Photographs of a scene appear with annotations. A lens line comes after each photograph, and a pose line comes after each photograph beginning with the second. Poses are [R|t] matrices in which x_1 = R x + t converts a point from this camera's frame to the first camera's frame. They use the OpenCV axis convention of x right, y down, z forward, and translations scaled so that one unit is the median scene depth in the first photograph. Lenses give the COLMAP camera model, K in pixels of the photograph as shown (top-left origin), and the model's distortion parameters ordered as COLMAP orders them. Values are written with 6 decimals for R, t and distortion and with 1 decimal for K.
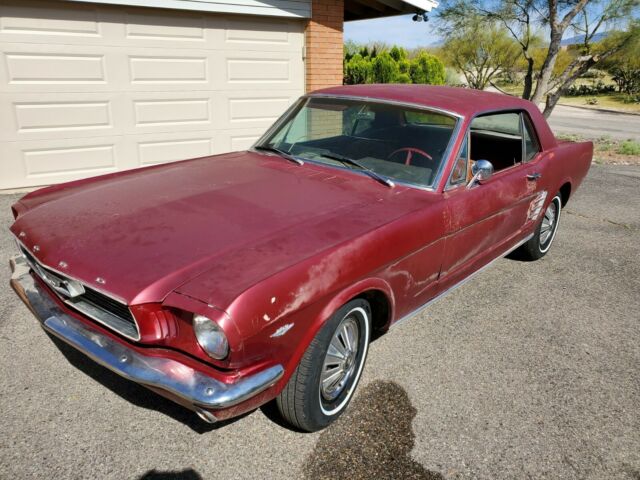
lens RADIAL K [[496.9, 0, 311.4], [0, 496.9, 233.3], [0, 0, 1]] dist [0.009792, 0.003299]
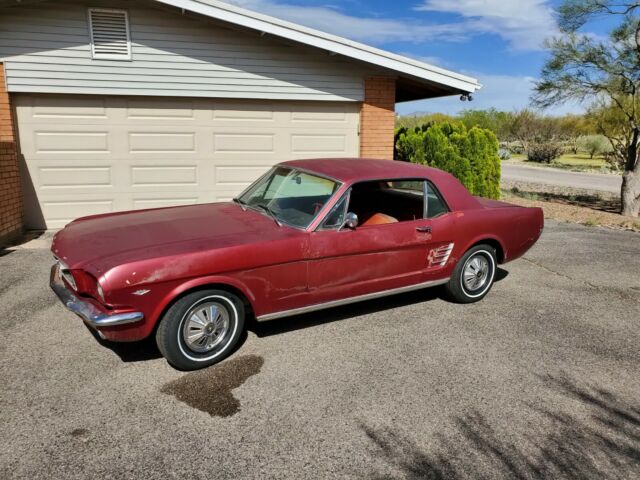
lens RADIAL K [[495.7, 0, 320.0], [0, 495.7, 240.0], [0, 0, 1]] dist [0.043254, -0.006618]
pose [[0.959129, 0.057439, -0.277078, 0.265586], [-0.088341, 0.991022, -0.100360, 0.032766], [0.268826, 0.120736, 0.955592, -0.147556]]
